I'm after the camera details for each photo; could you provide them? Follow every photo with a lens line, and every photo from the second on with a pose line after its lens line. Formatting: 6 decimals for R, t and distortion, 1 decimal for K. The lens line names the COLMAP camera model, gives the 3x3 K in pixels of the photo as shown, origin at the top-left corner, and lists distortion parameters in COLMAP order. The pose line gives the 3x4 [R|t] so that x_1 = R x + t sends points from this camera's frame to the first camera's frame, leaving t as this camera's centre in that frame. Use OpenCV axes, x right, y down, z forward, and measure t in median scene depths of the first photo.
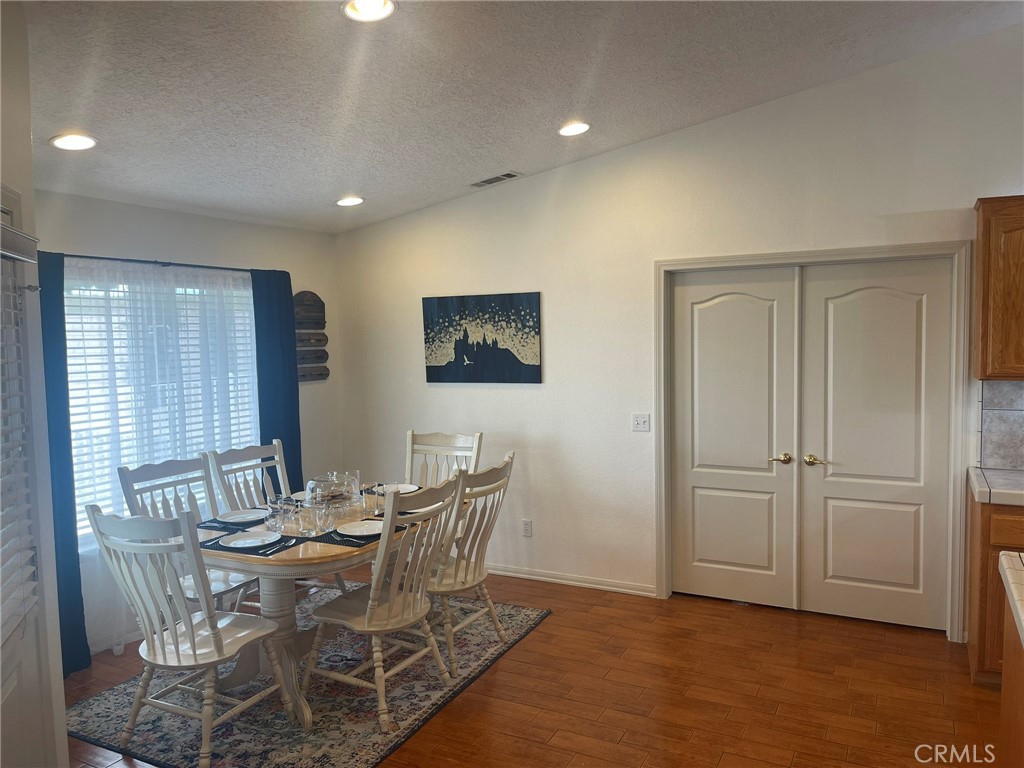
lens RADIAL K [[769.3, 0, 512.5], [0, 769.3, 385.3], [0, 0, 1]] dist [0.063612, -0.066113]
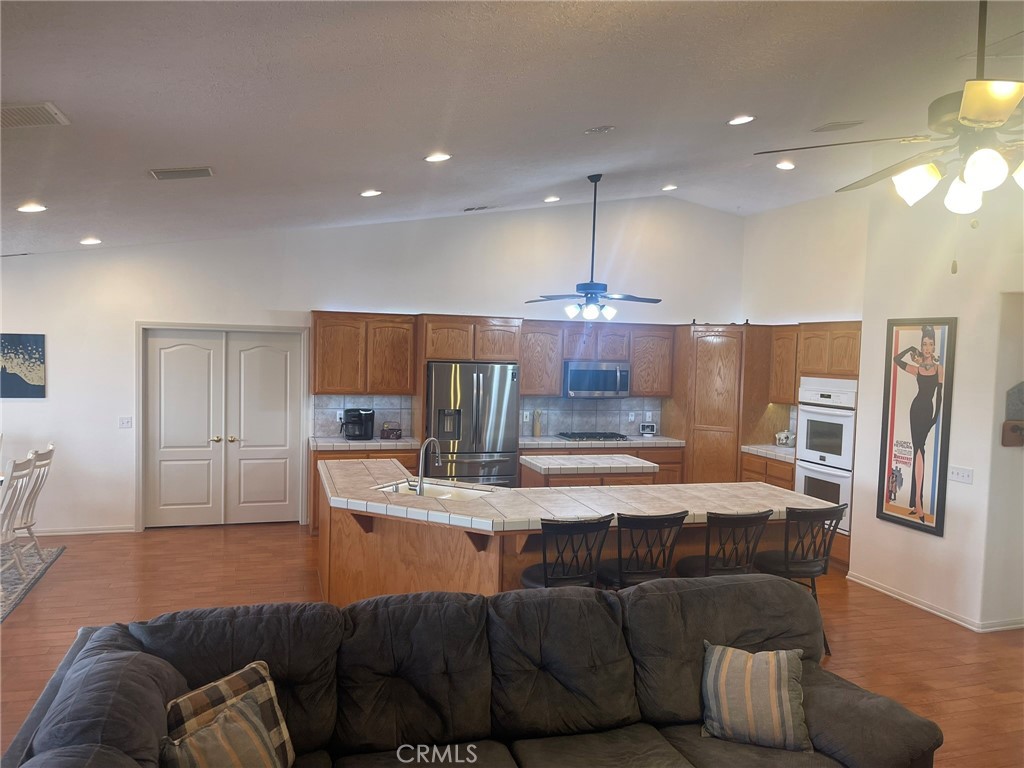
lens RADIAL K [[769.3, 0, 509.6], [0, 769.3, 392.1], [0, 0, 1]] dist [0.063612, -0.066113]
pose [[0.713661, -0.002271, 0.700488, -0.393550], [0.007787, 0.999959, -0.004692, 0.000214], [-0.700448, 0.008803, 0.713649, -0.698864]]
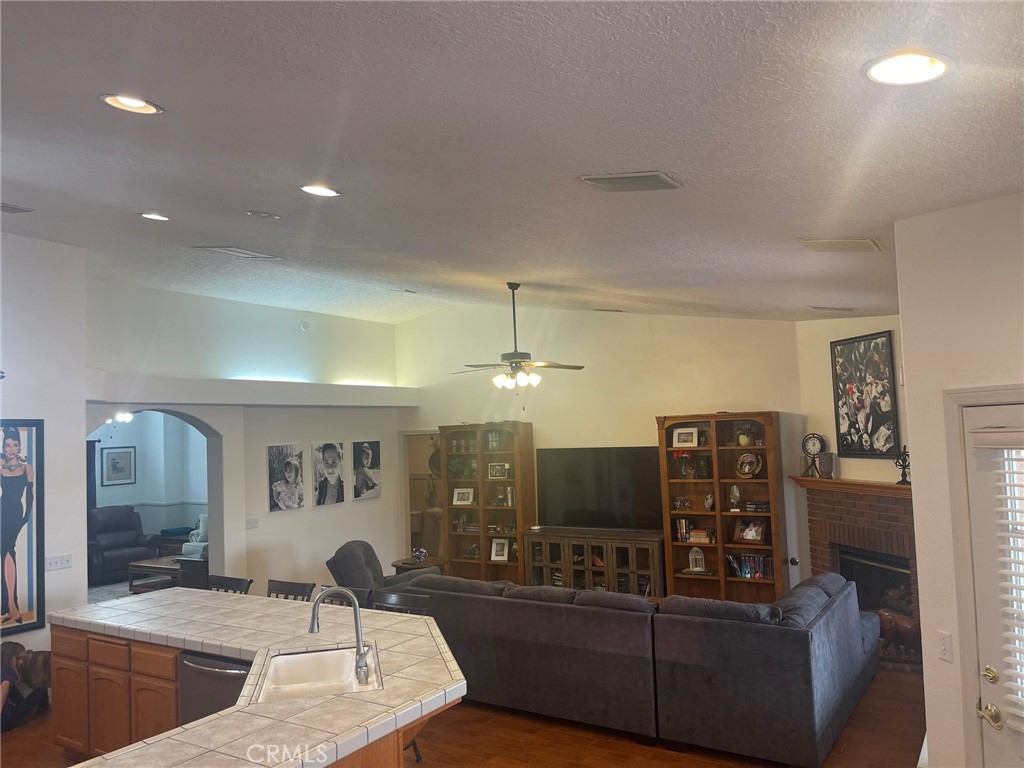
lens RADIAL K [[769.3, 0, 510.1], [0, 769.3, 394.0], [0, 0, 1]] dist [0.063612, -0.066113]
pose [[-0.994970, 0.056973, 0.082389, 0.063330], [0.058395, 0.998182, 0.014945, -0.134967], [-0.081388, 0.019681, -0.996488, 0.950460]]
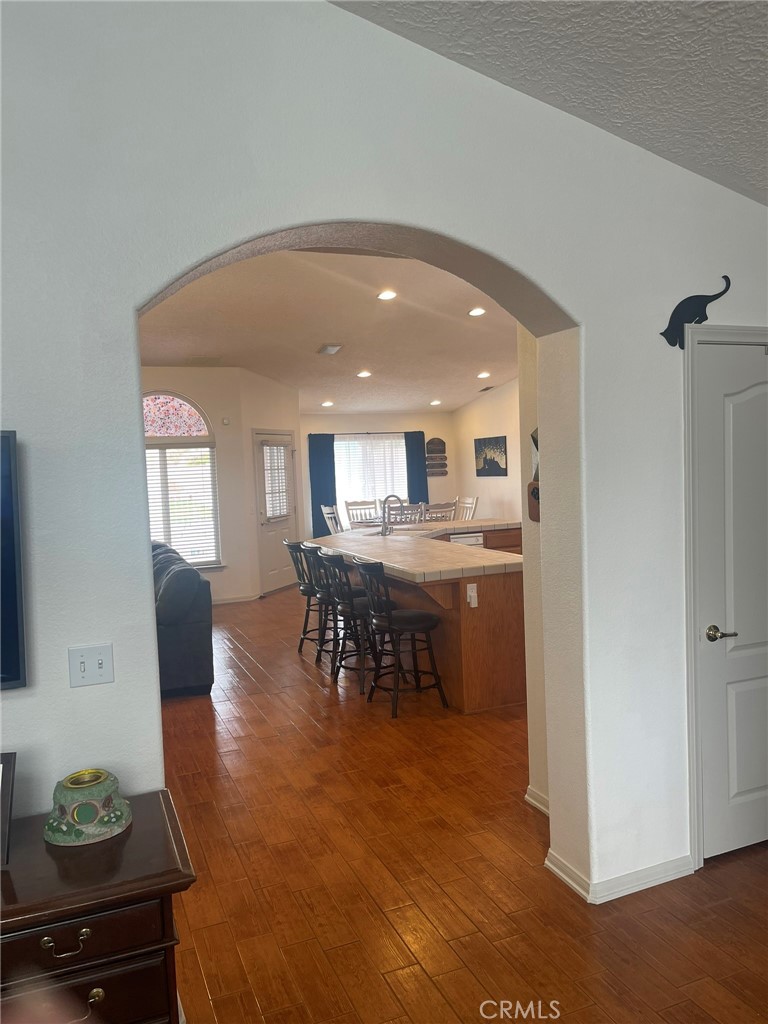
lens RADIAL K [[769.3, 0, 388.6], [0, 769.3, 512.2], [0, 0, 1]] dist [0.063612, -0.066113]
pose [[0.764169, 0.028078, -0.644405, 1.333956], [-0.017114, 0.999583, 0.023259, 0.061009], [0.644789, -0.006745, 0.764330, -1.034263]]
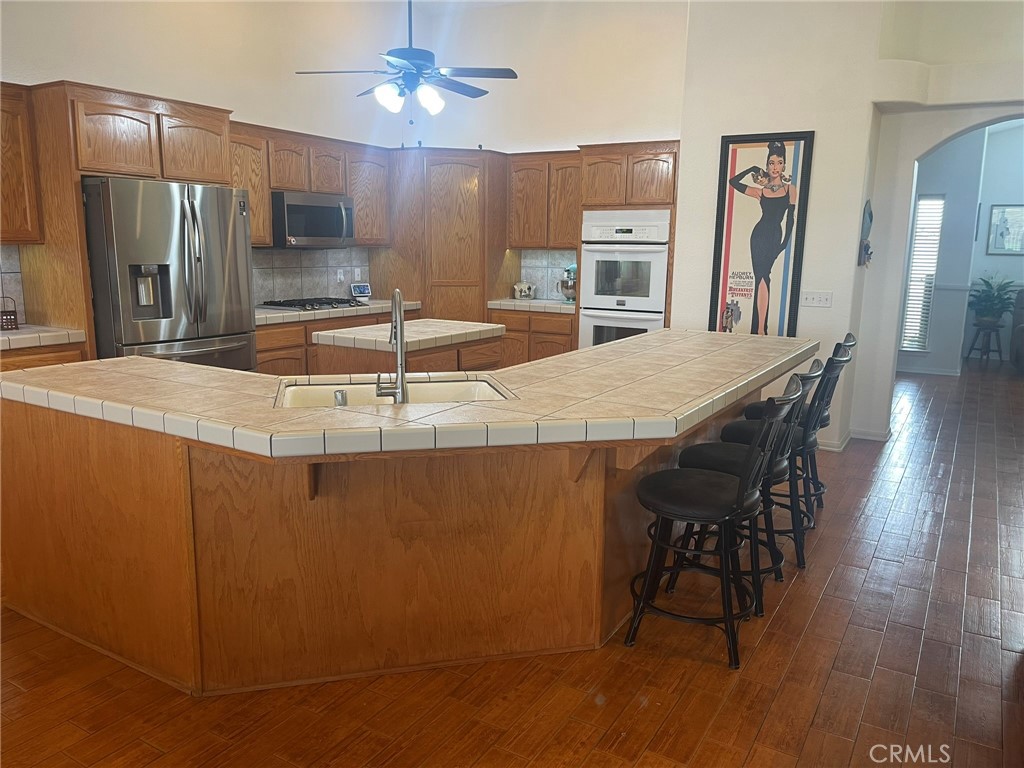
lens RADIAL K [[769.3, 0, 515.6], [0, 769.3, 392.5], [0, 0, 1]] dist [0.063612, -0.066113]
pose [[0.055702, -0.171876, 0.983543, -0.253798], [0.052866, 0.984198, 0.168996, 0.044718], [-0.997047, 0.042582, 0.063908, 0.068037]]
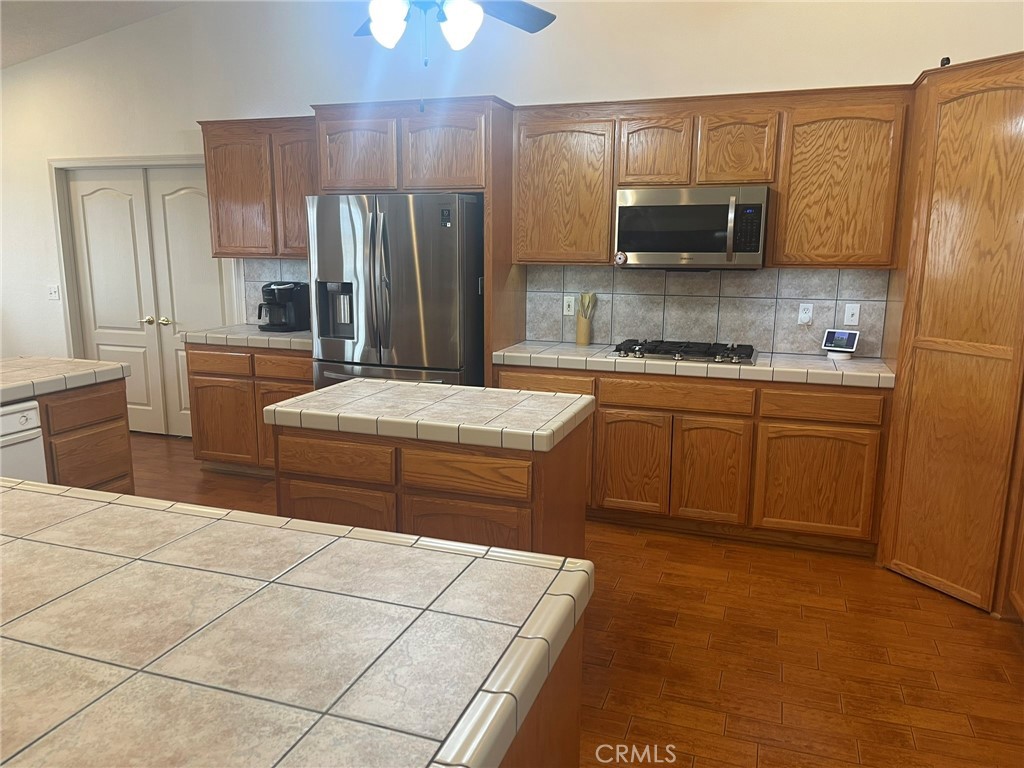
lens RADIAL K [[769.3, 0, 506.7], [0, 769.3, 392.3], [0, 0, 1]] dist [0.063612, -0.066113]
pose [[0.990144, -0.002048, 0.140038, 0.729315], [-0.015573, 0.992083, 0.124616, 0.040279], [-0.139184, -0.125569, 0.982273, -0.365546]]
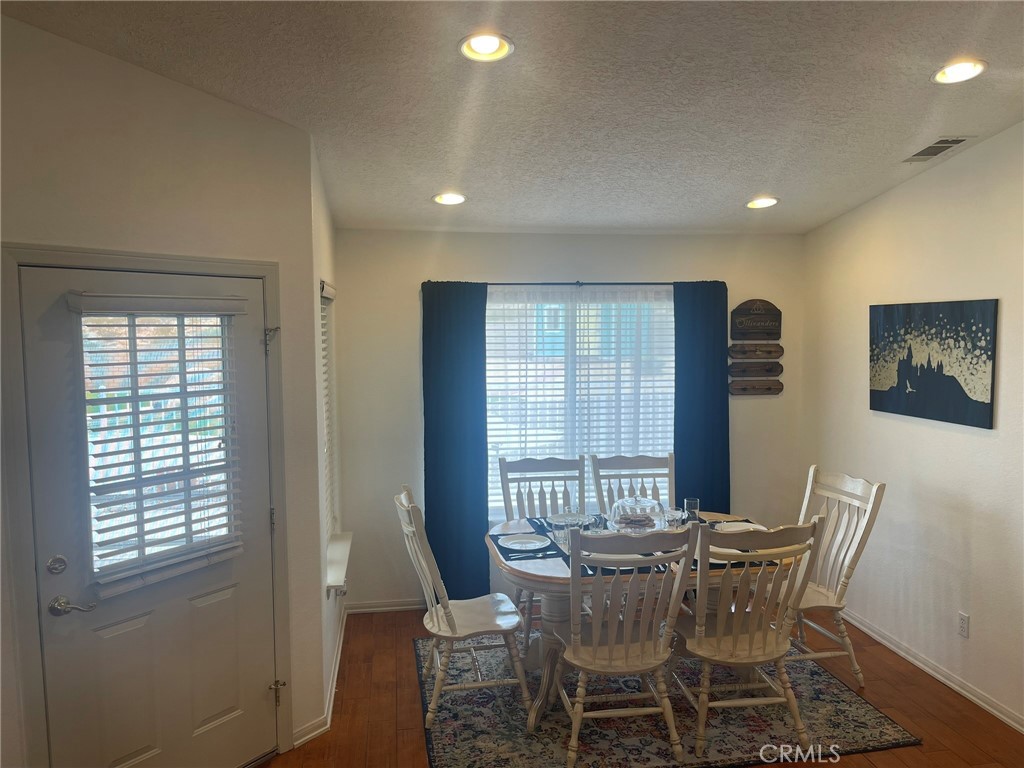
lens RADIAL K [[769.3, 0, 515.2], [0, 769.3, 390.5], [0, 0, 1]] dist [0.063612, -0.066113]
pose [[0.592108, 0.082994, -0.801574, 0.375562], [-0.058956, 0.996478, 0.059624, -0.058746], [0.803699, 0.011954, 0.594916, 0.244393]]
